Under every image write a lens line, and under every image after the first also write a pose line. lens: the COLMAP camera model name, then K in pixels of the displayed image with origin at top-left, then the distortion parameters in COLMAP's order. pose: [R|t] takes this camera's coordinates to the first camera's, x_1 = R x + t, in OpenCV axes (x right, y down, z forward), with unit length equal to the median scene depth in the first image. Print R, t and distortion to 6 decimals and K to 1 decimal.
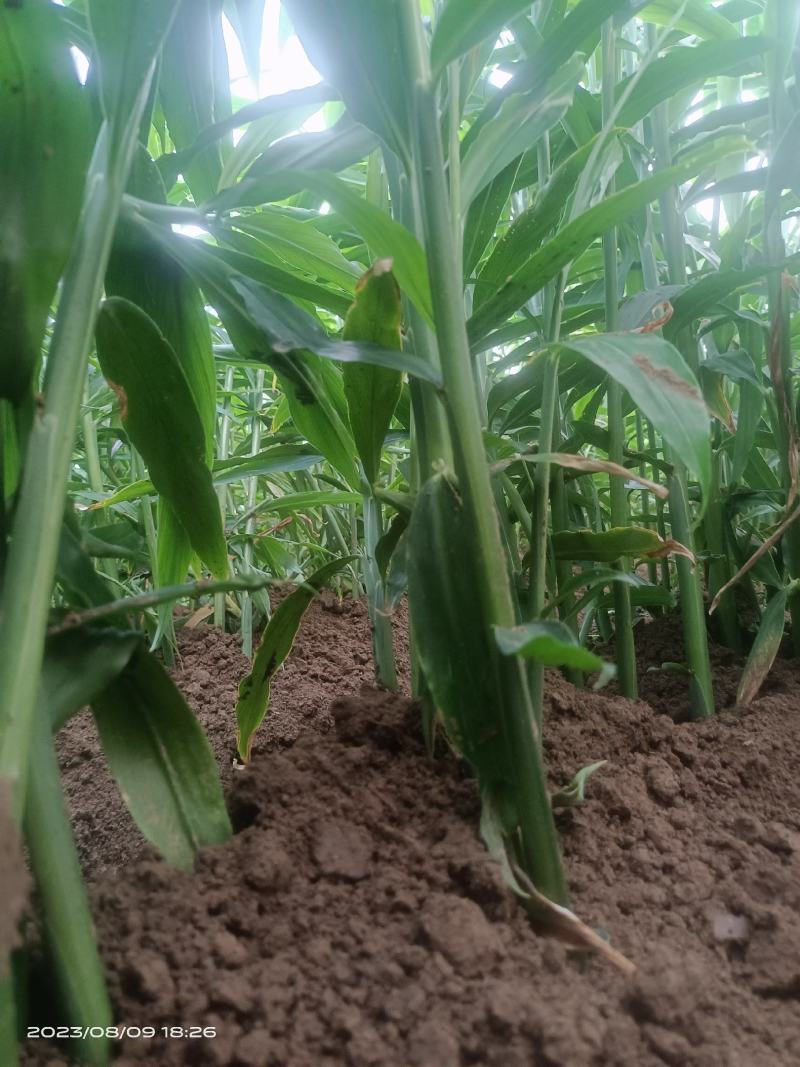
lens RADIAL K [[780.3, 0, 400.0], [0, 780.3, 533.5], [0, 0, 1]] dist [-0.000925, -0.009663]
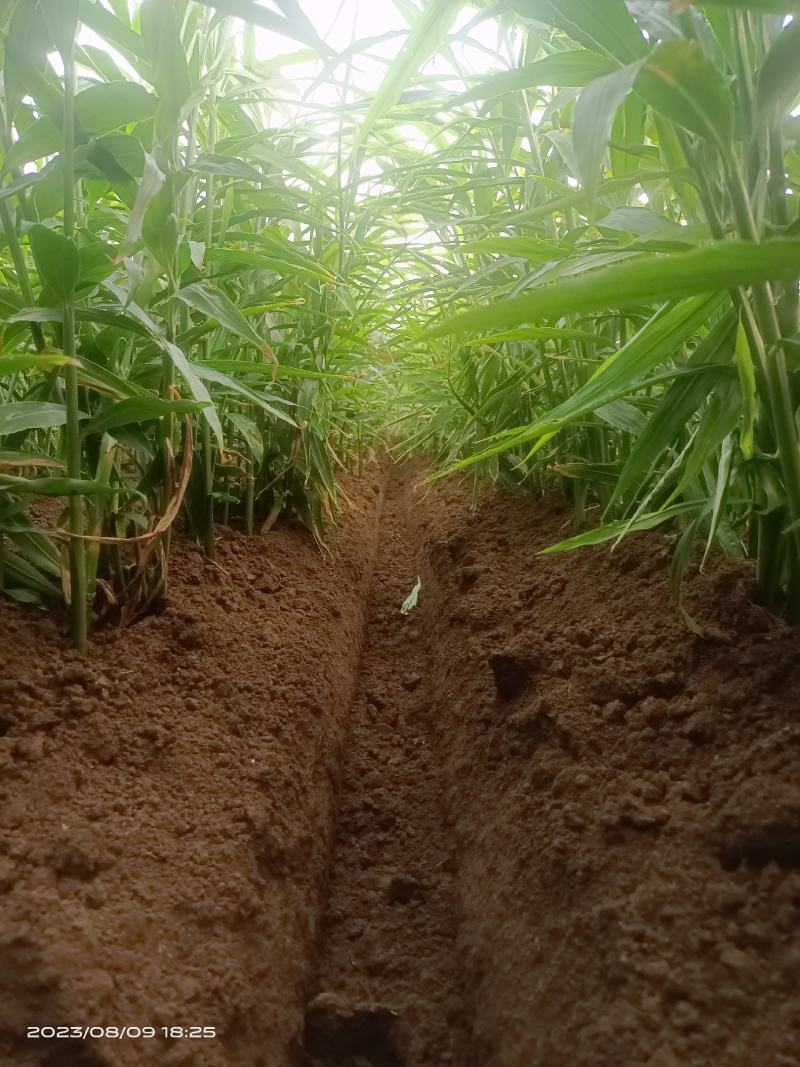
lens RADIAL K [[779.7, 0, 397.9], [0, 779.7, 510.3], [0, 0, 1]] dist [0.079131, -0.114593]
pose [[0.844816, 0.085977, 0.528105, -0.807584], [-0.133490, 0.989663, 0.052425, -0.091081], [-0.518138, -0.114786, 0.847559, -2.041079]]
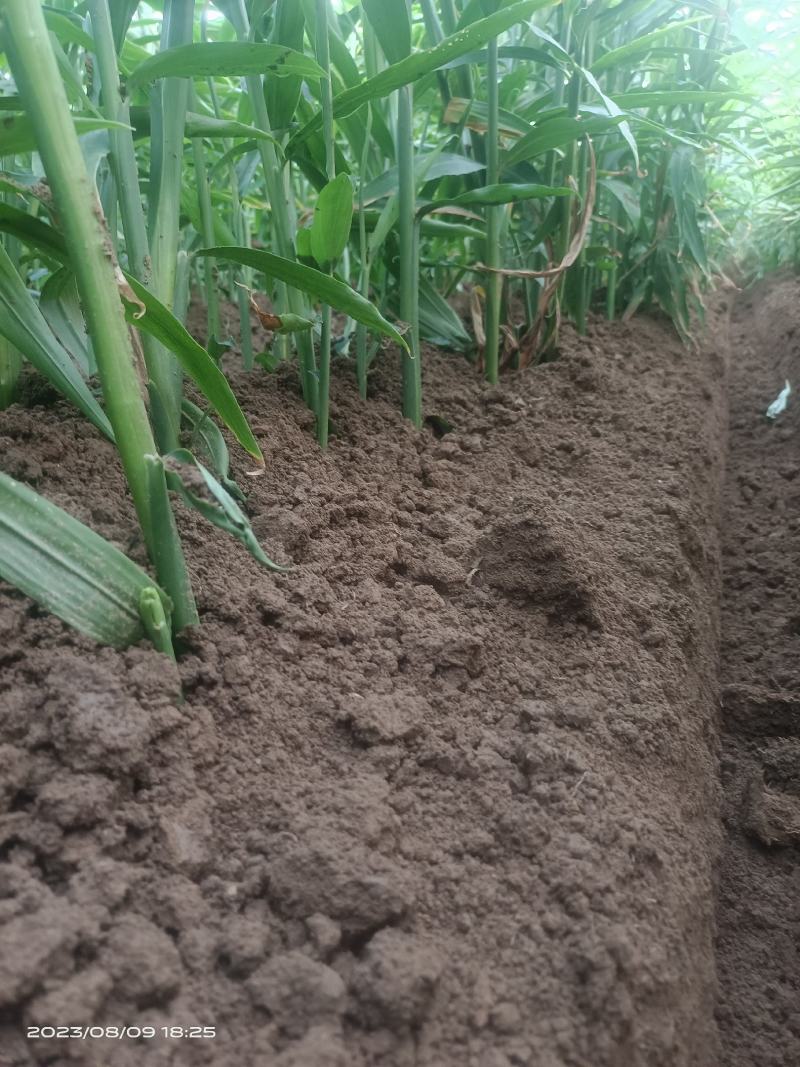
lens RADIAL K [[784.7, 0, 395.3], [0, 784.7, 519.3], [0, 0, 1]] dist [0.057166, -0.099247]
pose [[0.984872, 0.024518, 0.171538, -1.011171], [-0.074244, 0.954178, 0.289883, 0.181731], [-0.156571, -0.298234, 0.941564, -2.101995]]
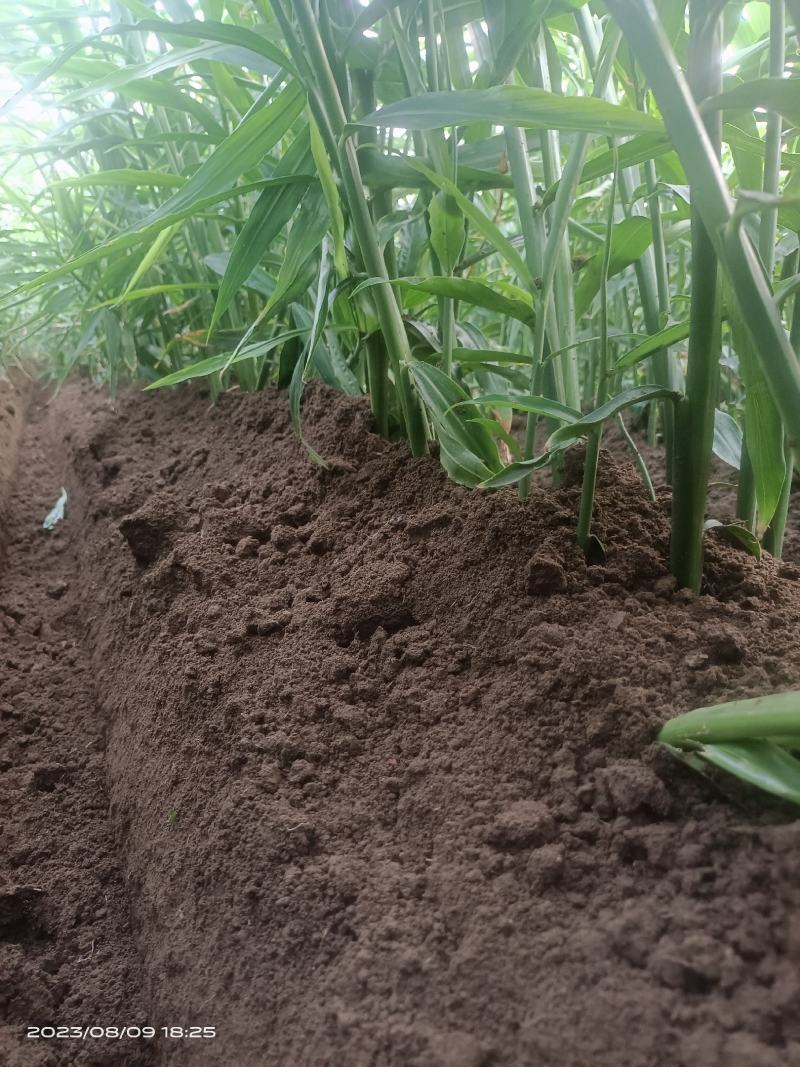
lens RADIAL K [[784.7, 0, 395.3], [0, 784.7, 519.3], [0, 0, 1]] dist [0.057166, -0.099247]
pose [[0.571409, -0.066729, 0.817948, -0.676837], [-0.059771, 0.990658, 0.122574, 0.075307], [-0.818486, -0.118929, 0.562082, -2.093052]]
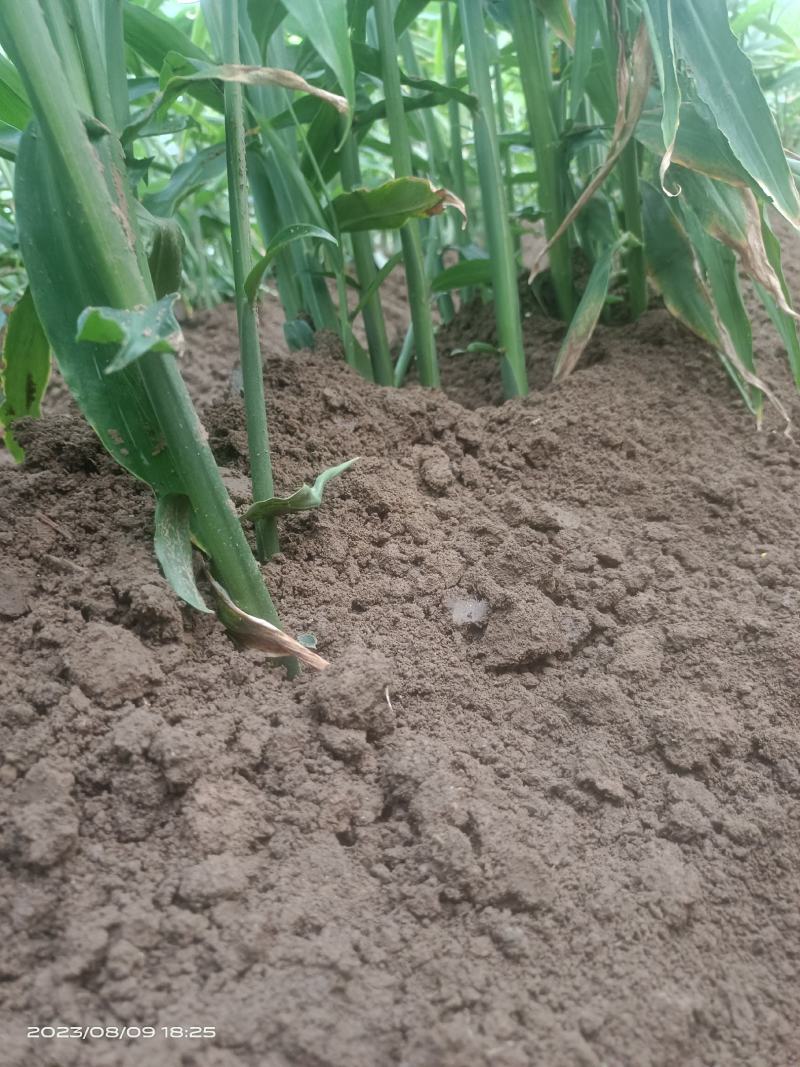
lens RADIAL K [[784.7, 0, 395.3], [0, 784.7, 519.3], [0, 0, 1]] dist [0.057166, -0.099247]
pose [[0.992605, -0.108912, 0.053599, 0.232509], [0.084190, 0.935785, 0.342371, 0.046619], [-0.087446, -0.335327, 0.938035, 0.107950]]
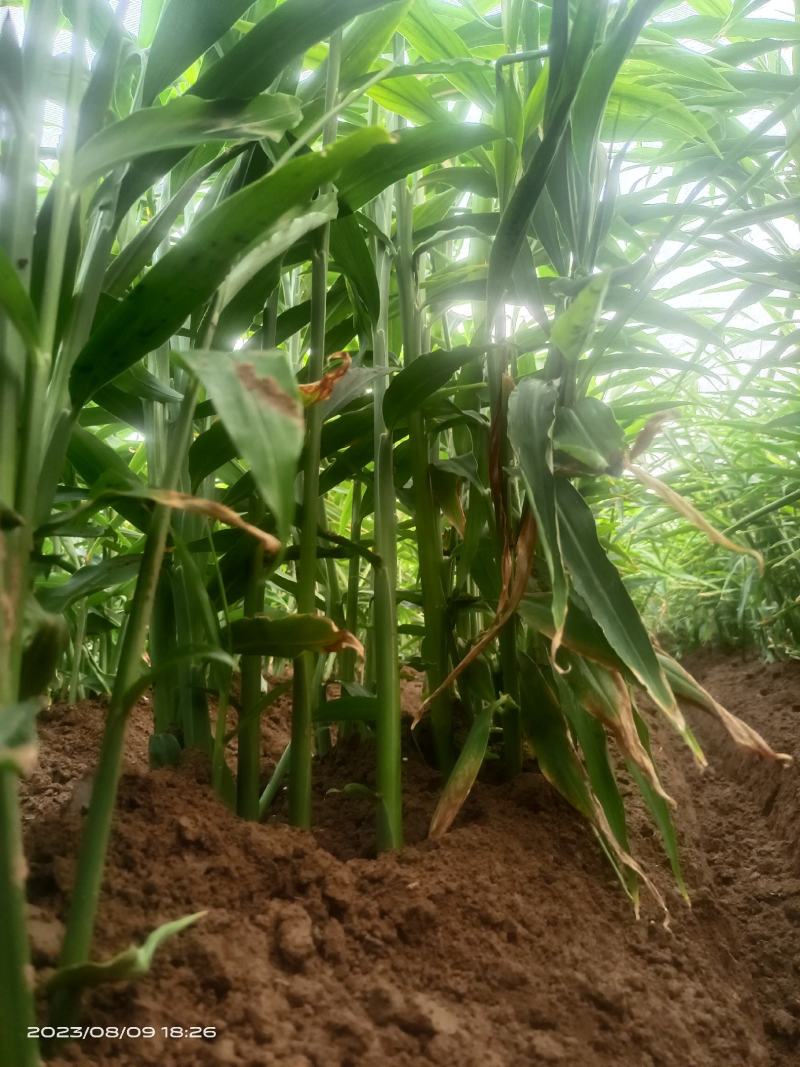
lens RADIAL K [[780.3, 0, 400.0], [0, 780.3, 533.5], [0, 0, 1]] dist [-0.000925, -0.009663]
pose [[0.967524, 0.104102, 0.230347, 0.217838], [-0.067216, 0.984407, -0.162560, 0.039441], [-0.243678, 0.141798, 0.959434, 0.169665]]
